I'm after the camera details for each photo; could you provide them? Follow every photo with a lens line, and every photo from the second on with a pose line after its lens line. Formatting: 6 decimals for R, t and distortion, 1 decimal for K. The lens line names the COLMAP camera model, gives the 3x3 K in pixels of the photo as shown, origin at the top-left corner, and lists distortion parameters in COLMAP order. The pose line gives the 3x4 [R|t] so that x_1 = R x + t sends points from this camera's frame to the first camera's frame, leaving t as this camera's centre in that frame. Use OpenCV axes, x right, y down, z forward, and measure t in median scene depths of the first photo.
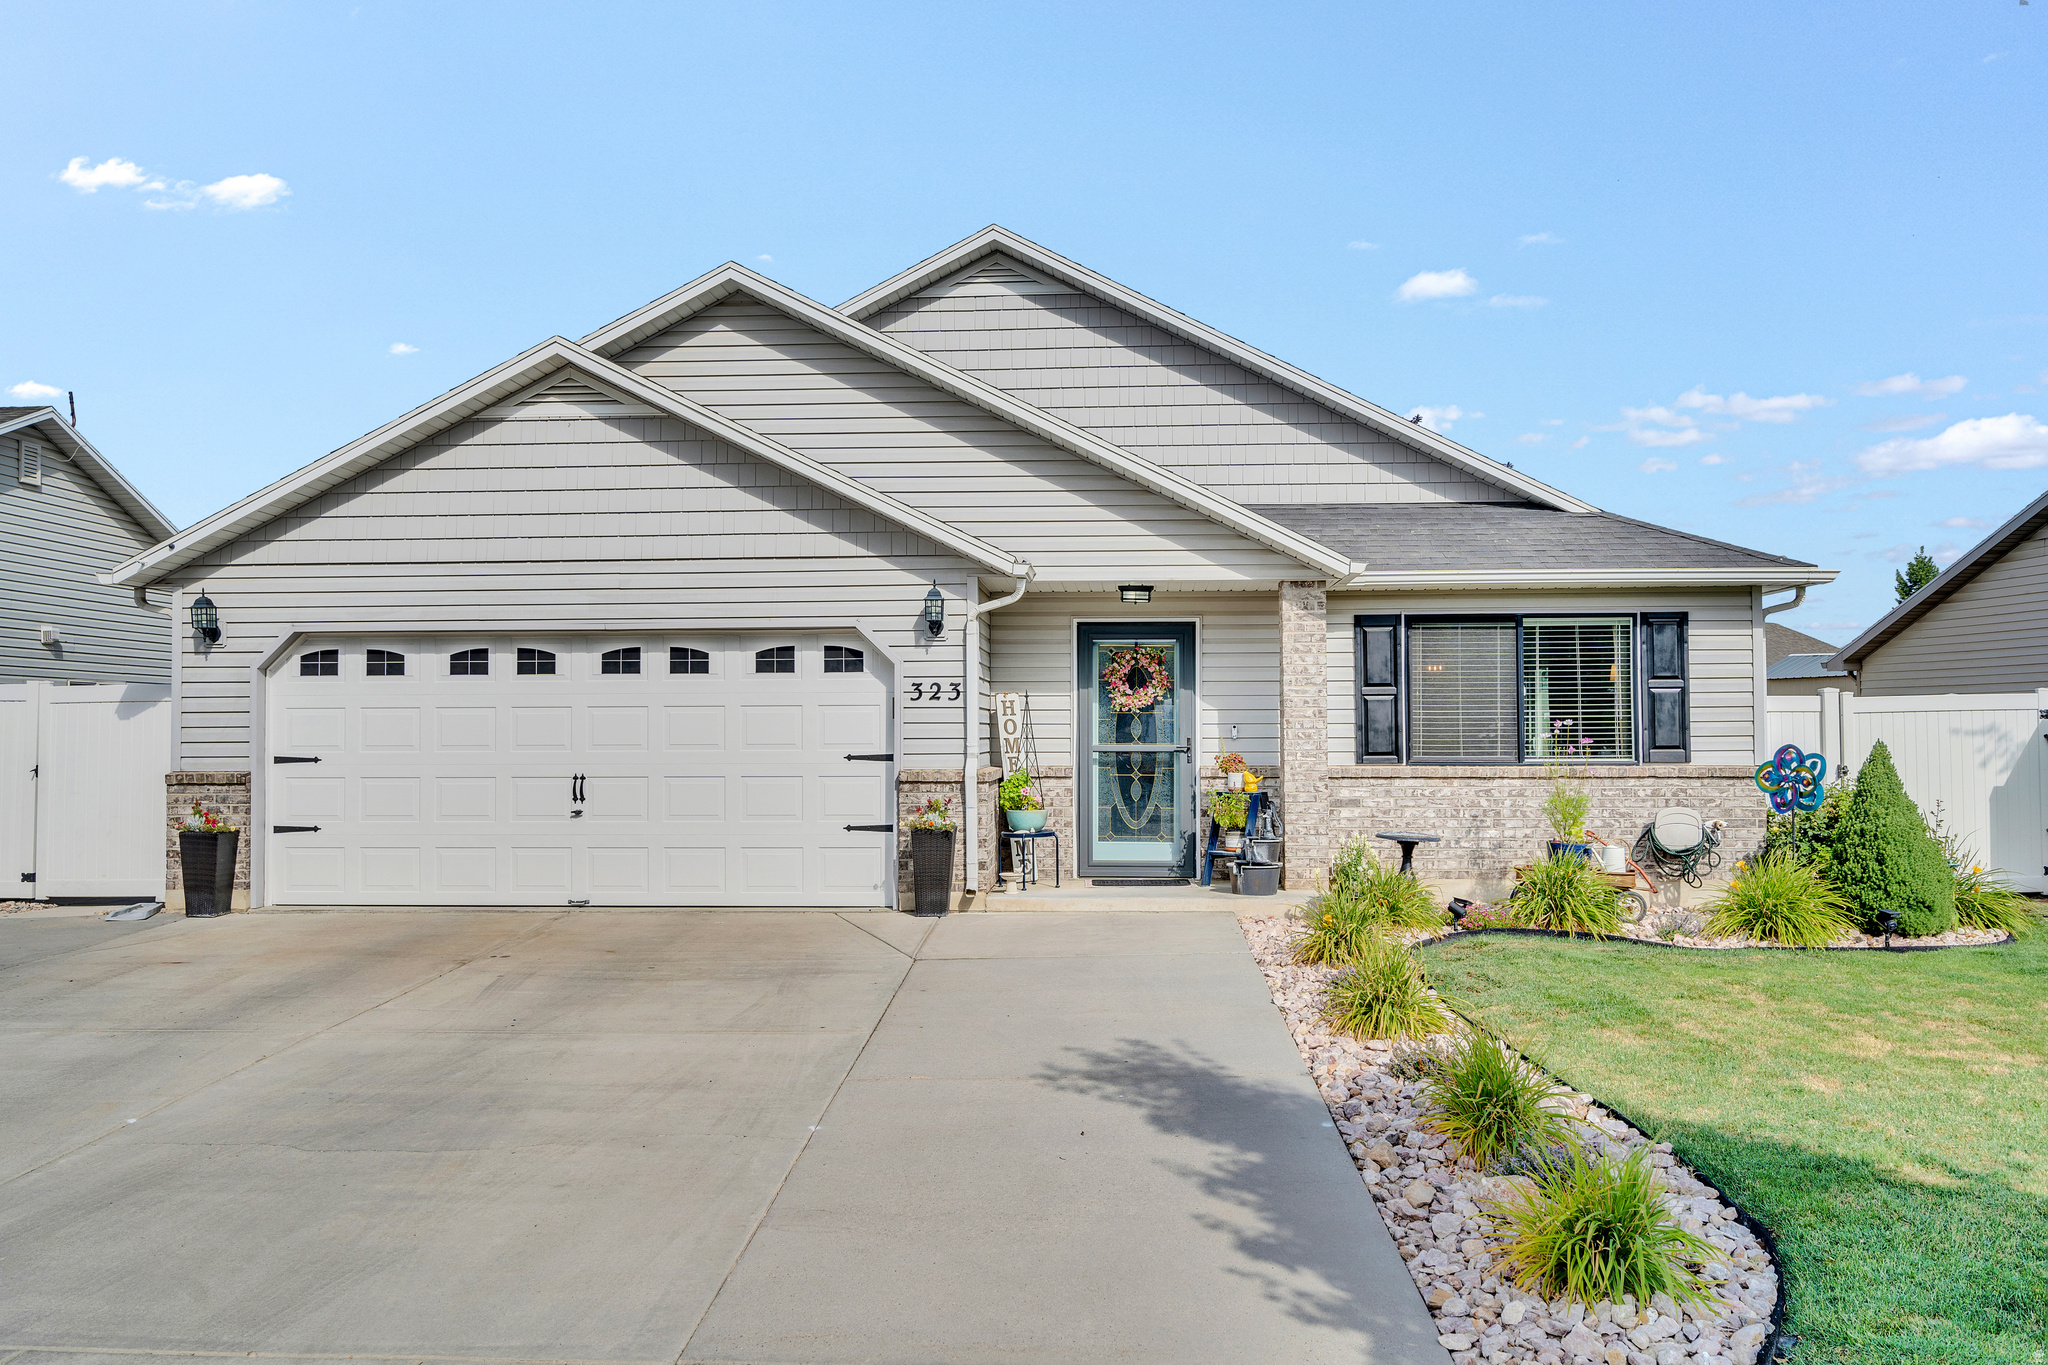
lens RADIAL K [[1635.3, 0, 1024.1], [0, 1635.3, 702.5], [0, 0, 1]] dist [0.008892, 0.003473]
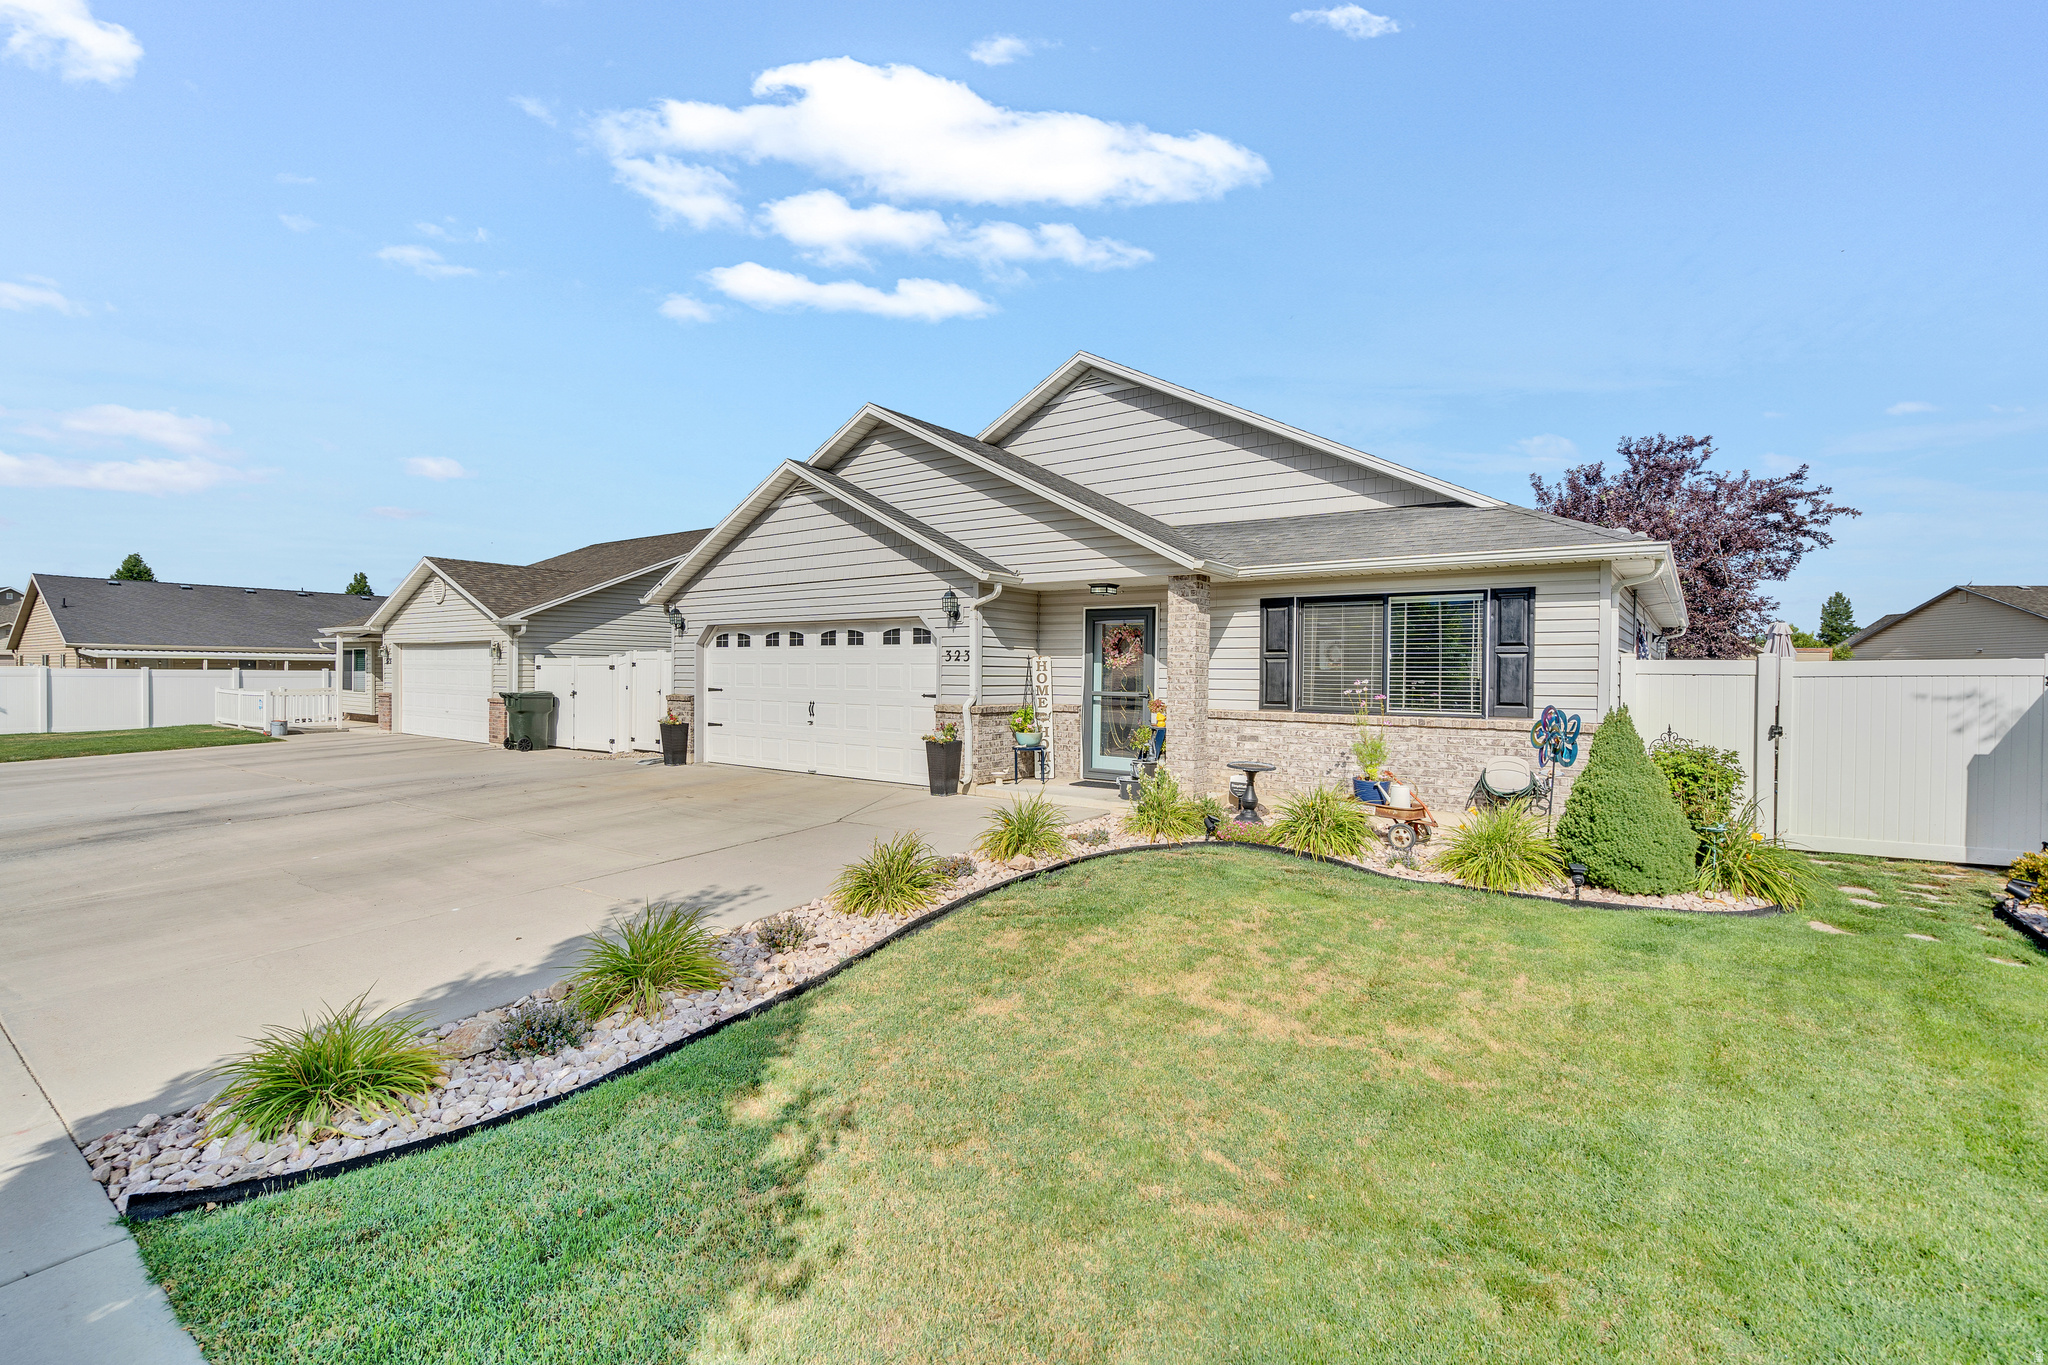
lens RADIAL K [[927.5, 0, 1024.0], [0, 927.5, 682.5], [0, 0, 1]] dist [-0.002155, -0.000410]
pose [[0.835263, 0.017424, -0.549575, 0.470919], [-0.002477, 0.999607, 0.027927, -0.005676], [0.549846, -0.021965, 0.834977, 0.263265]]
